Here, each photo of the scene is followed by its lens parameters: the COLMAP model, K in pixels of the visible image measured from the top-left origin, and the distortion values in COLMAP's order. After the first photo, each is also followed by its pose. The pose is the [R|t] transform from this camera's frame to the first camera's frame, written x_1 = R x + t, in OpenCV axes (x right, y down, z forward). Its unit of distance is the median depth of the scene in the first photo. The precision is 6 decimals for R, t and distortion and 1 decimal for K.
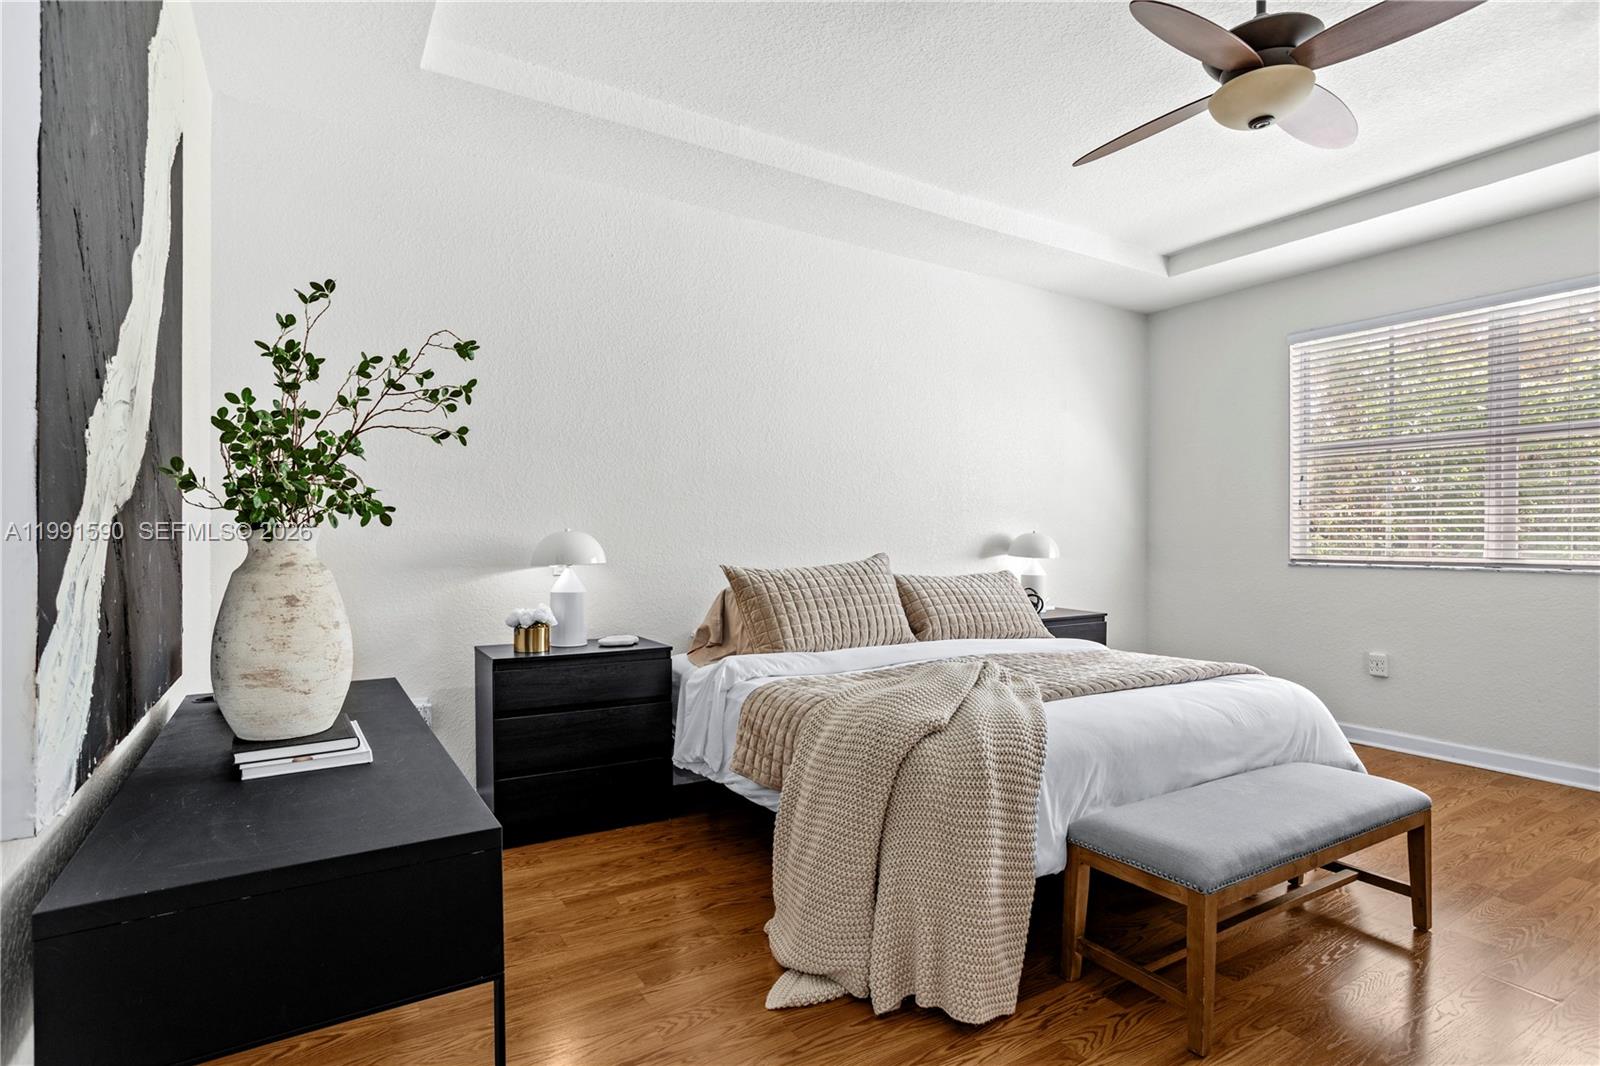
lens RADIAL K [[803.8, 0, 796.9], [0, 803.8, 545.1], [0, 0, 1]] dist [-0.069943, 0.044376]
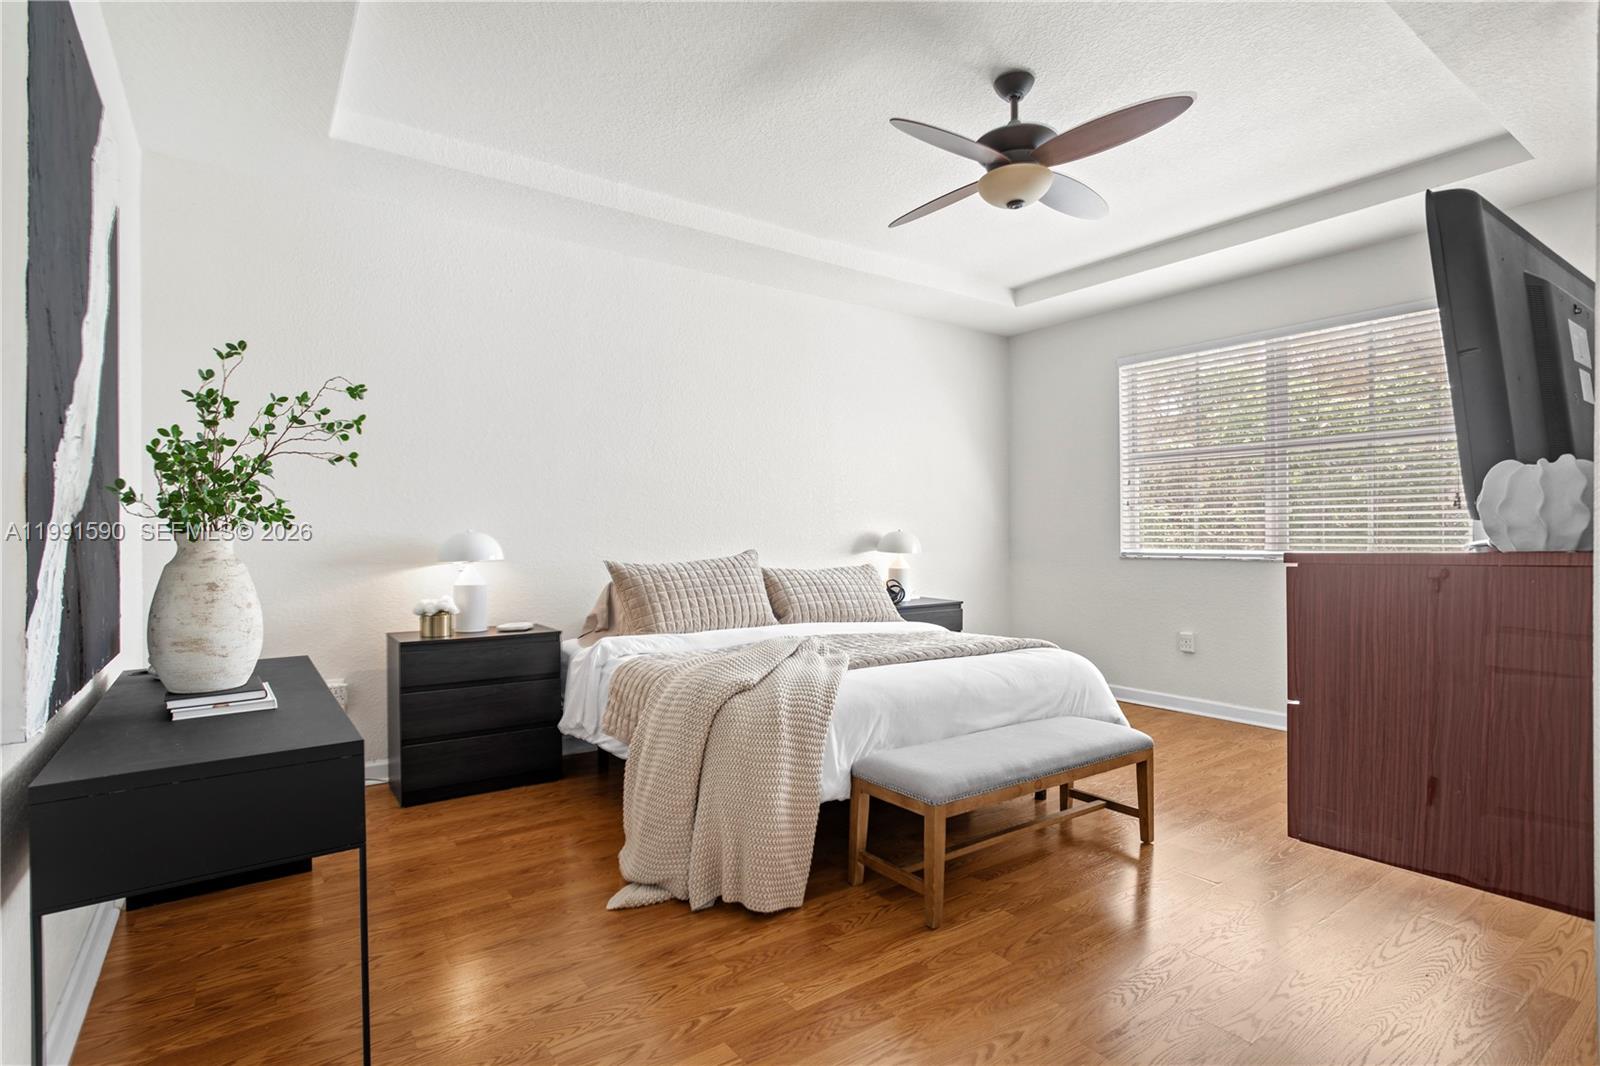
lens RADIAL K [[791.2, 0, 800.0], [0, 791.2, 541.6], [0, 0, 1]] dist [-0.056486, 0.033805]
pose [[0.997759, -0.006600, 0.066586, 0.178957], [0.006805, 0.999973, -0.002851, 0.003572], [-0.066566, 0.003298, 0.997777, -0.253992]]
